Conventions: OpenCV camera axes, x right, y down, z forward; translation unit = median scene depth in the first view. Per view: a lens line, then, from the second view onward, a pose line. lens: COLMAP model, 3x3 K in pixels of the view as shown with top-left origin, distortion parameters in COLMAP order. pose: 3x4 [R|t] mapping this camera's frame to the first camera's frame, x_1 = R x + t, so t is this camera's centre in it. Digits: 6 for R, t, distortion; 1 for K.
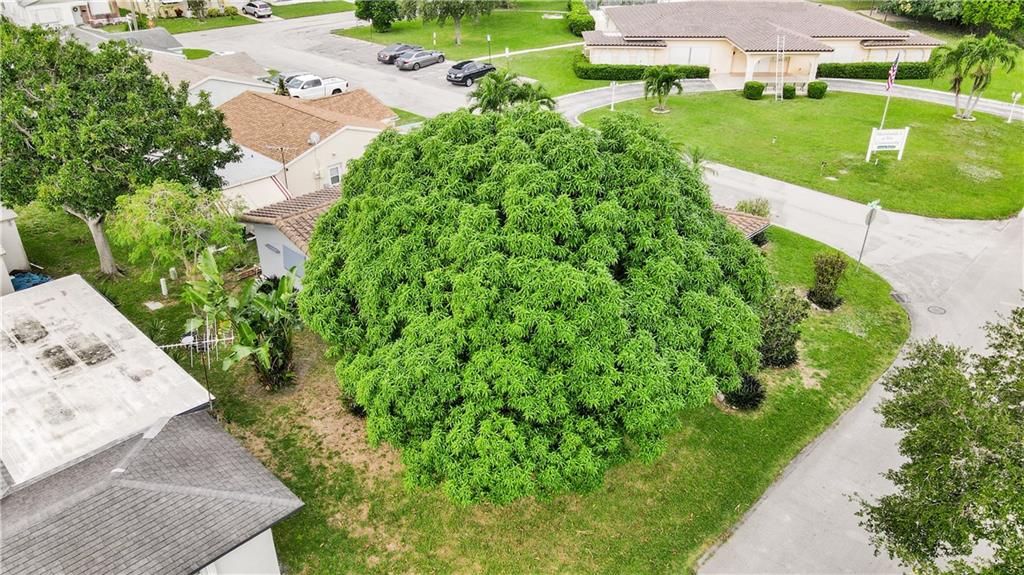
lens RADIAL K [[754.1, 0, 515.4], [0, 754.1, 286.4], [0, 0, 1]] dist [0.004000, 0.027812]
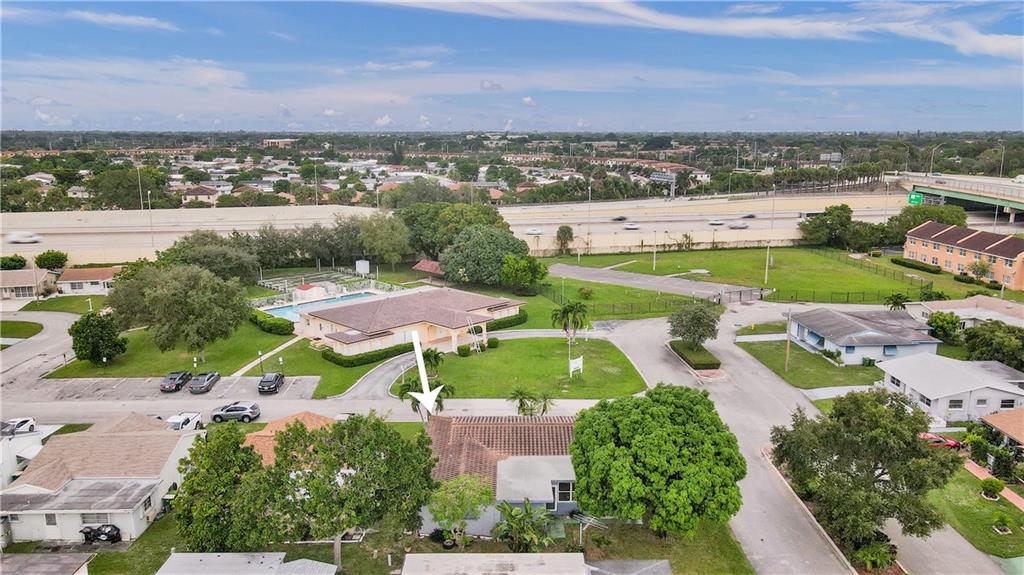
lens RADIAL K [[754.1, 0, 515.4], [0, 754.1, 286.4], [0, 0, 1]] dist [0.004000, 0.027812]
pose [[0.714212, -0.147721, 0.684164, -0.773080], [0.341021, 0.927049, -0.155836, -0.117248], [-0.611233, 0.344614, 0.712485, -0.277399]]
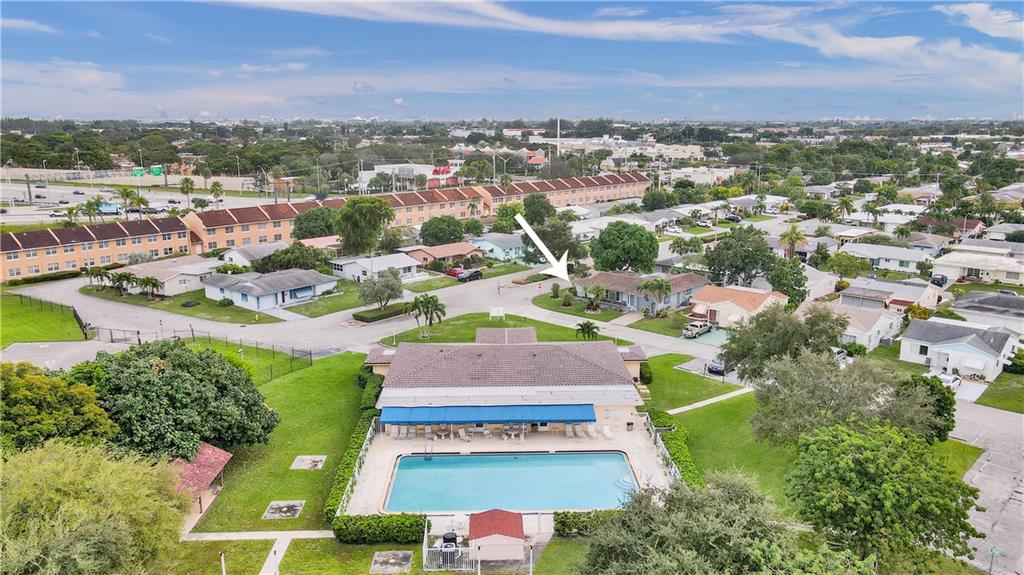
lens RADIAL K [[751.6, 0, 516.3], [0, 751.6, 299.2], [0, 0, 1]] dist [0.000276, 0.034014]
pose [[-0.999852, -0.002007, -0.017064, 0.420014], [-0.012951, 0.740704, 0.671707, -1.590399], [0.011291, 0.671828, -0.740621, 2.400374]]
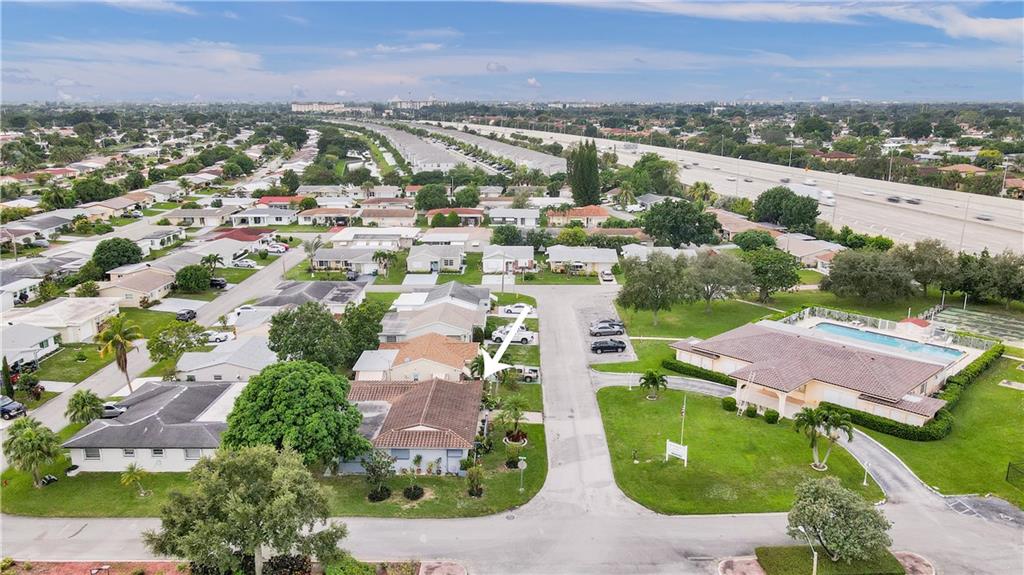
lens RADIAL K [[754.1, 0, 515.4], [0, 754.1, 286.4], [0, 0, 1]] dist [0.004000, 0.027812]
pose [[0.683912, 0.166157, -0.710391, 1.150700], [-0.345659, 0.931293, -0.114950, -0.189877], [0.642483, 0.324168, 0.694356, -0.333848]]
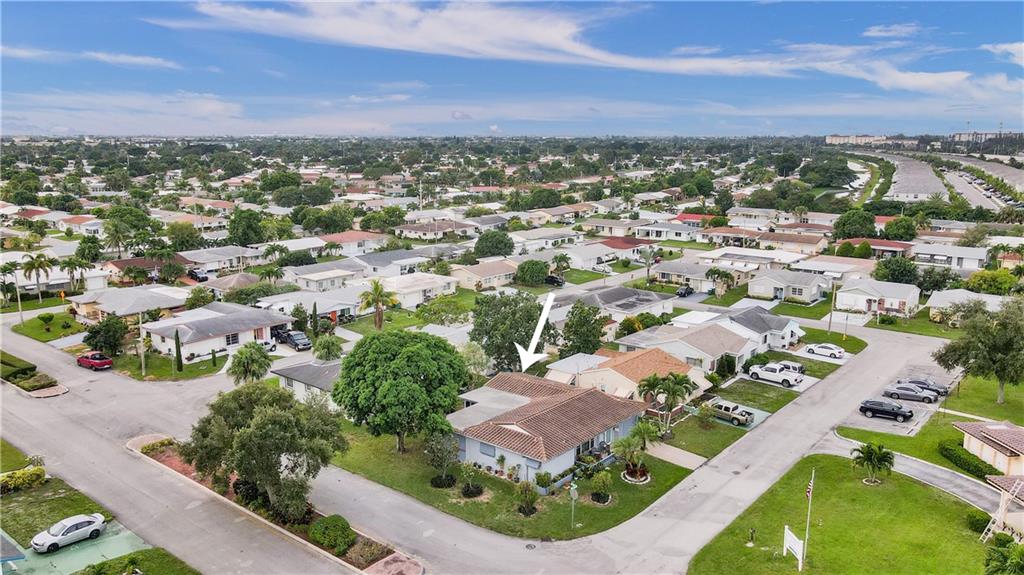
lens RADIAL K [[771.4, 0, 517.8], [0, 771.4, 292.3], [0, 0, 1]] dist [0.003004, 0.027426]
pose [[0.084265, 0.191899, -0.977791, 1.299871], [-0.480457, 0.867502, 0.128848, -0.405388], [0.872961, 0.458928, 0.165299, 0.276259]]
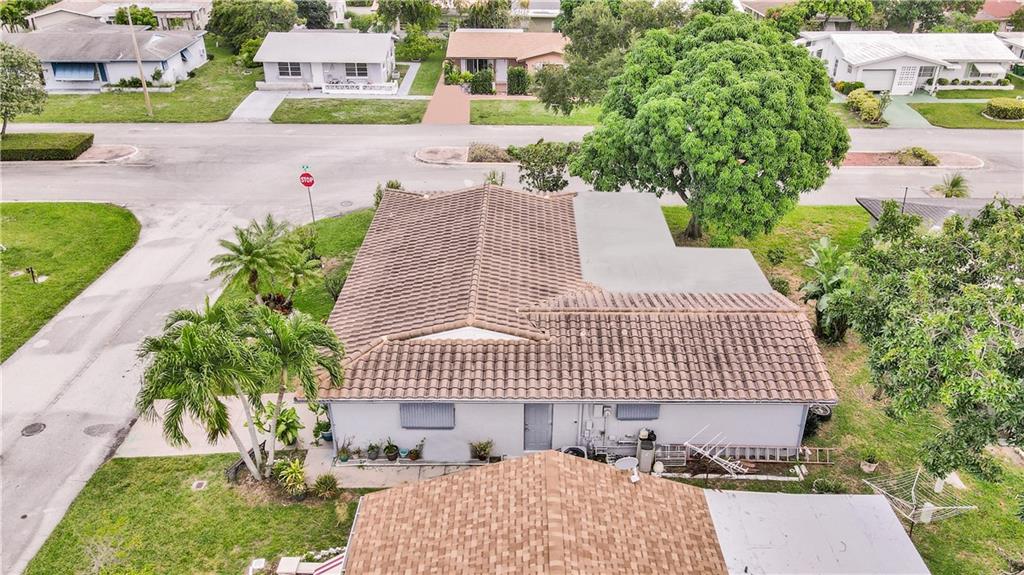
lens RADIAL K [[754.6, 0, 536.6], [0, 754.6, 284.4], [0, 0, 1]] dist [0.005062, 0.009455]
pose [[-0.706235, -0.347475, 0.616842, -0.352496], [0.324377, 0.615630, 0.718178, -0.460623], [-0.629295, 0.707291, -0.322067, 0.823128]]
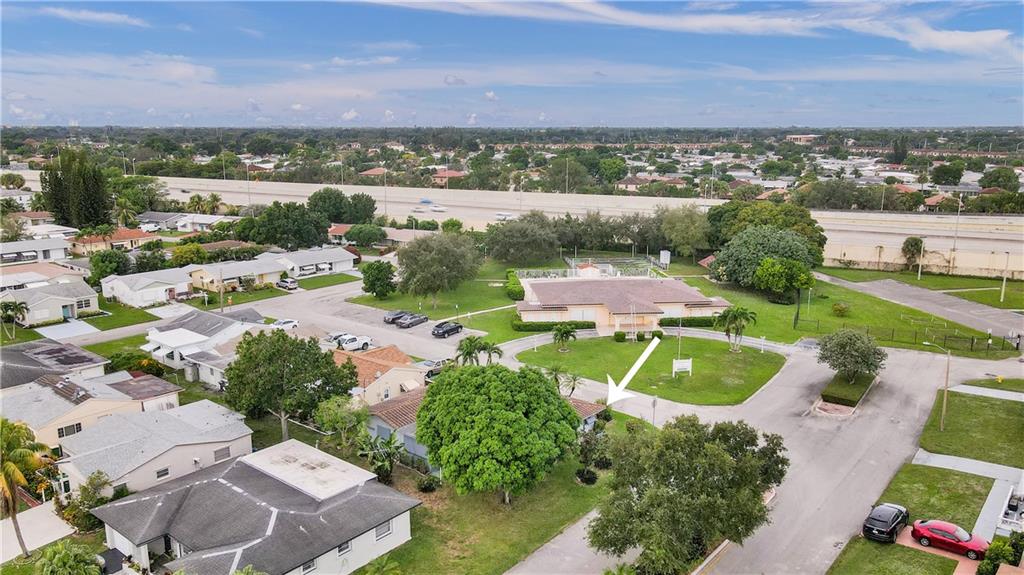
lens RADIAL K [[754.1, 0, 515.4], [0, 754.1, 286.4], [0, 0, 1]] dist [0.004000, 0.027812]
pose [[0.996793, -0.022737, 0.076719, -0.044224], [0.043995, 0.956580, -0.288131, 0.118786], [-0.066837, 0.290582, 0.954513, -0.694126]]
